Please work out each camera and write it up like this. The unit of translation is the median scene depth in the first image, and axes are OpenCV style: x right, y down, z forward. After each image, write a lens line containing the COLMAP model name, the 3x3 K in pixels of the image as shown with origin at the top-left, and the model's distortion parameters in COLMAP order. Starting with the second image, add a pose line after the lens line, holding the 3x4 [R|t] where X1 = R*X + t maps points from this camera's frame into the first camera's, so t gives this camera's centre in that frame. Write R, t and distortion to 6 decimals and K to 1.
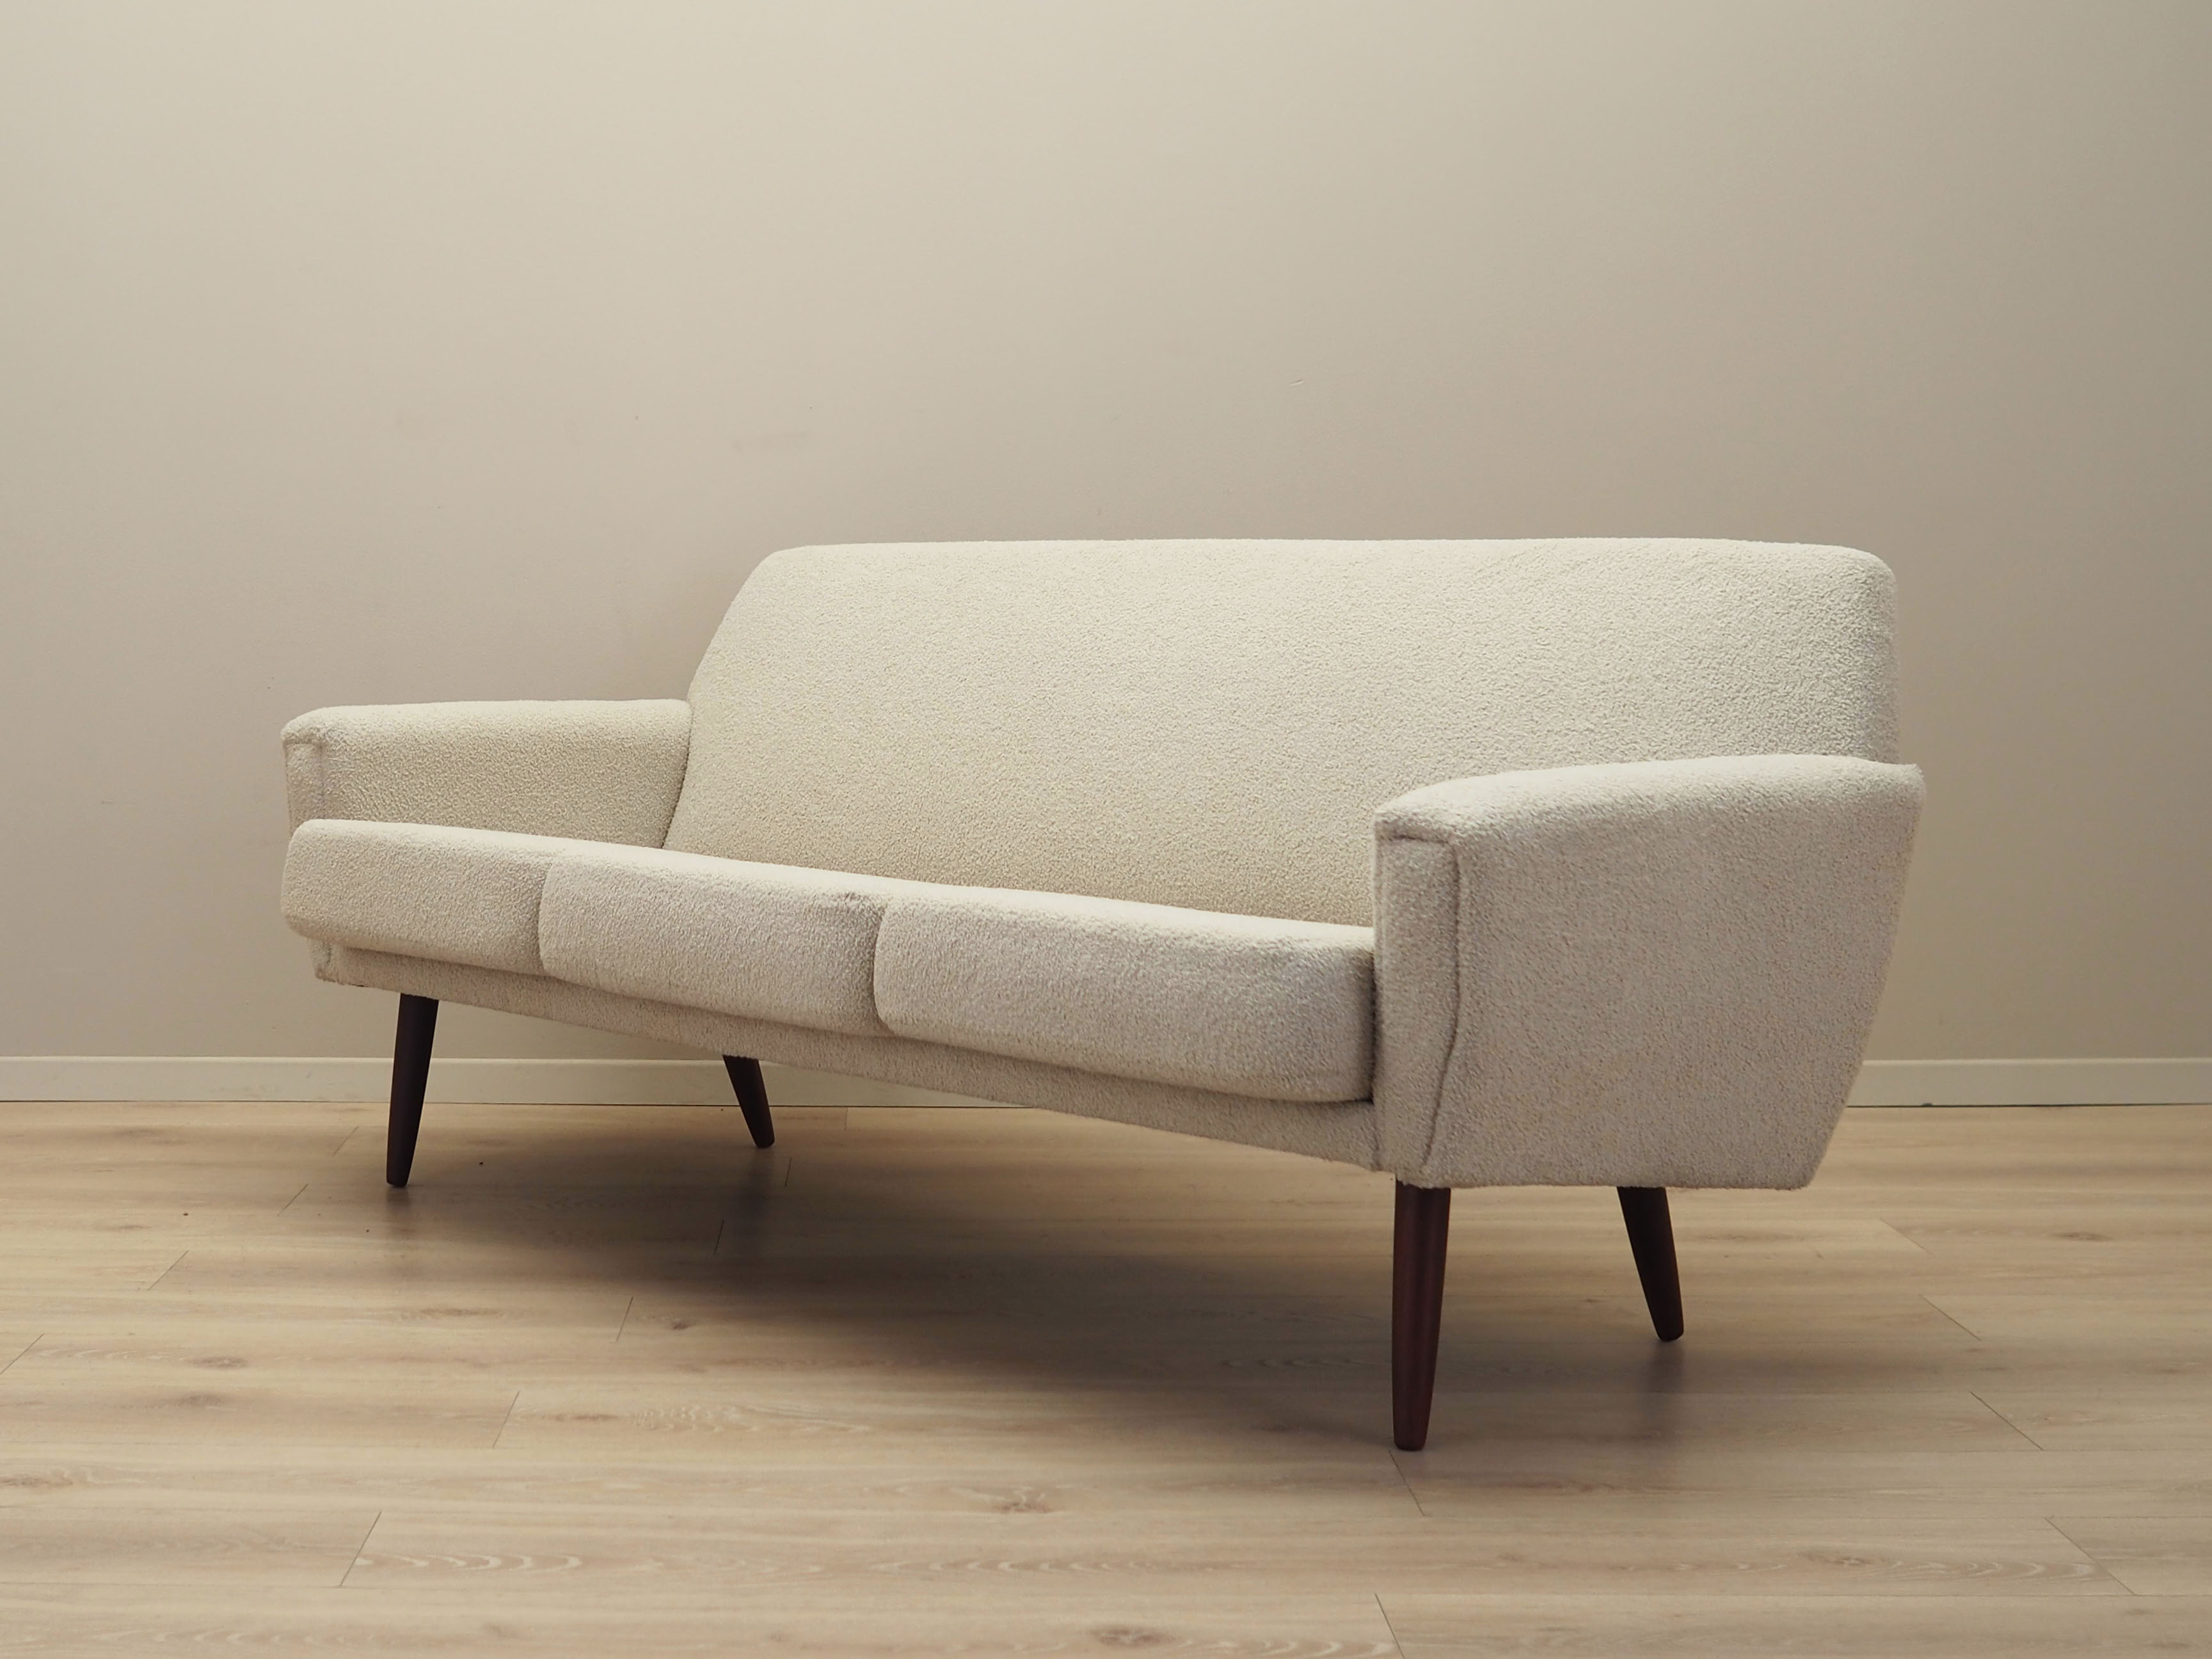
lens RADIAL K [[2487.5, 0, 1312.9], [0, 2487.5, 809.4], [0, 0, 1]] dist [-0.012125, 0.000000]
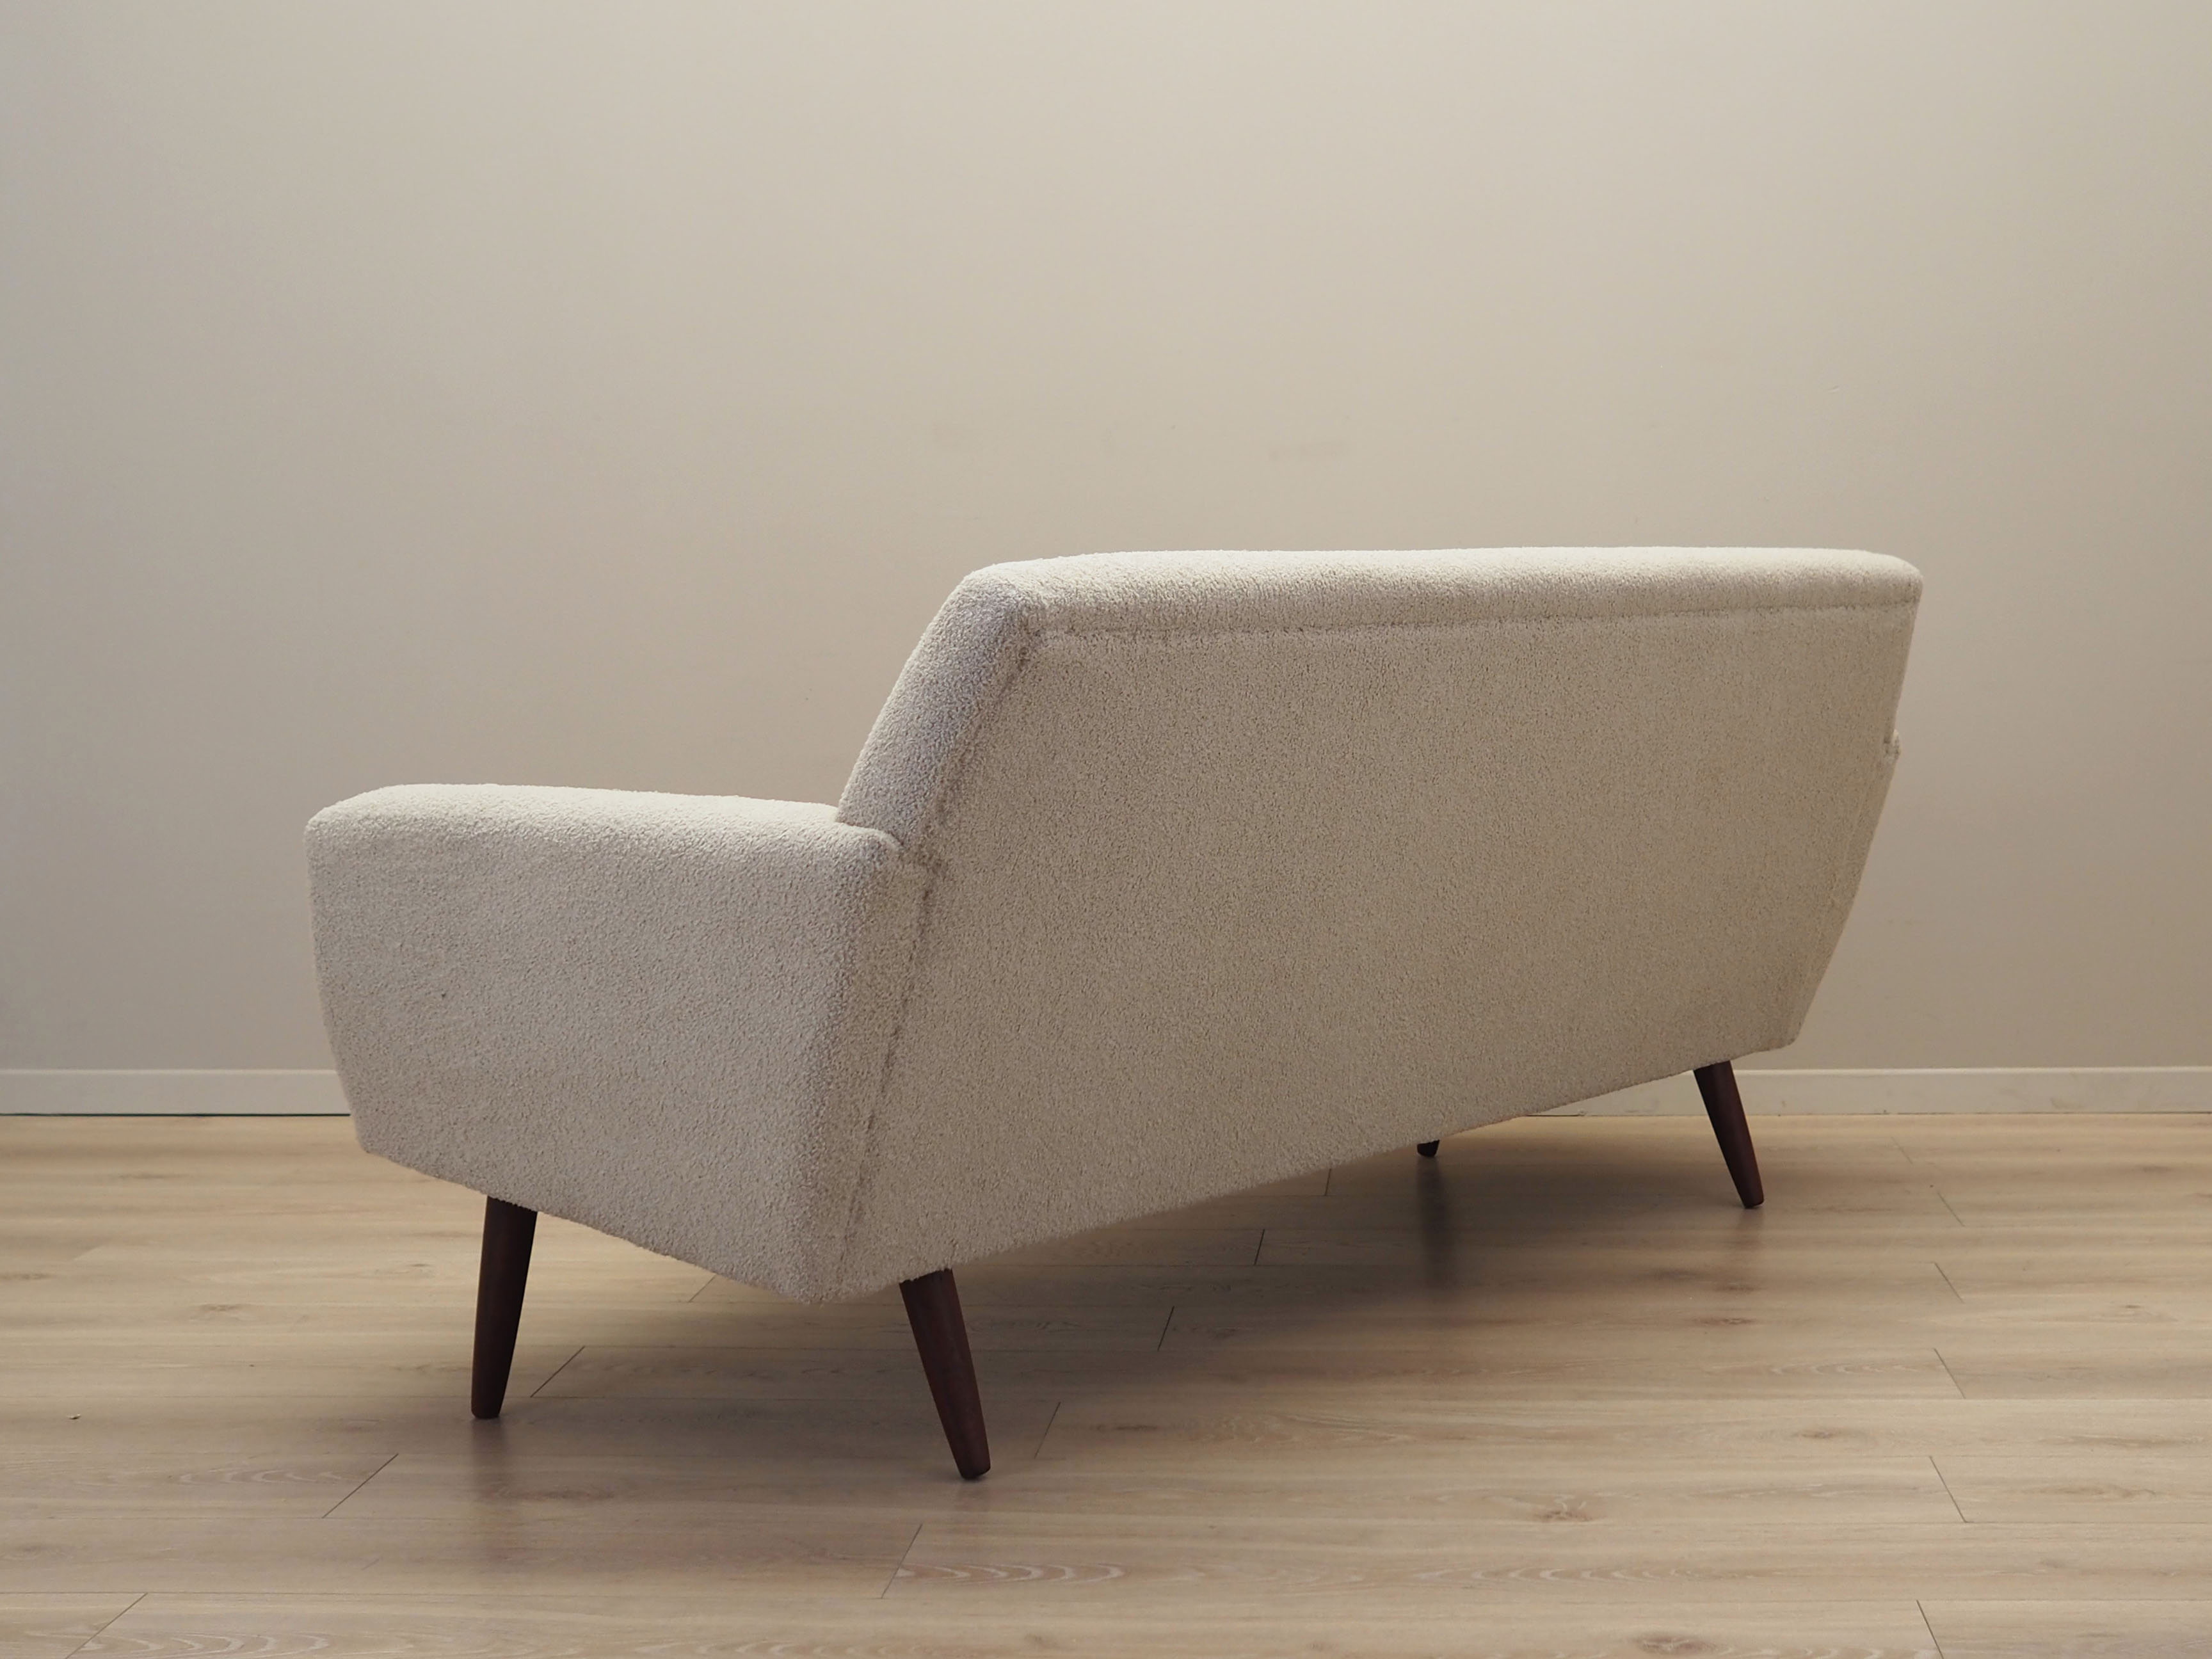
lens RADIAL K [[2487.7, 0, 1099.0], [0, 2487.7, 835.5], [0, 0, 1]] dist [-0.012125, 0.000000]
pose [[0.999982, -0.003662, -0.004728, -0.298412], [0.003692, 0.999973, 0.006294, 0.000560], [0.004705, -0.006312, 0.999969, 0.002409]]
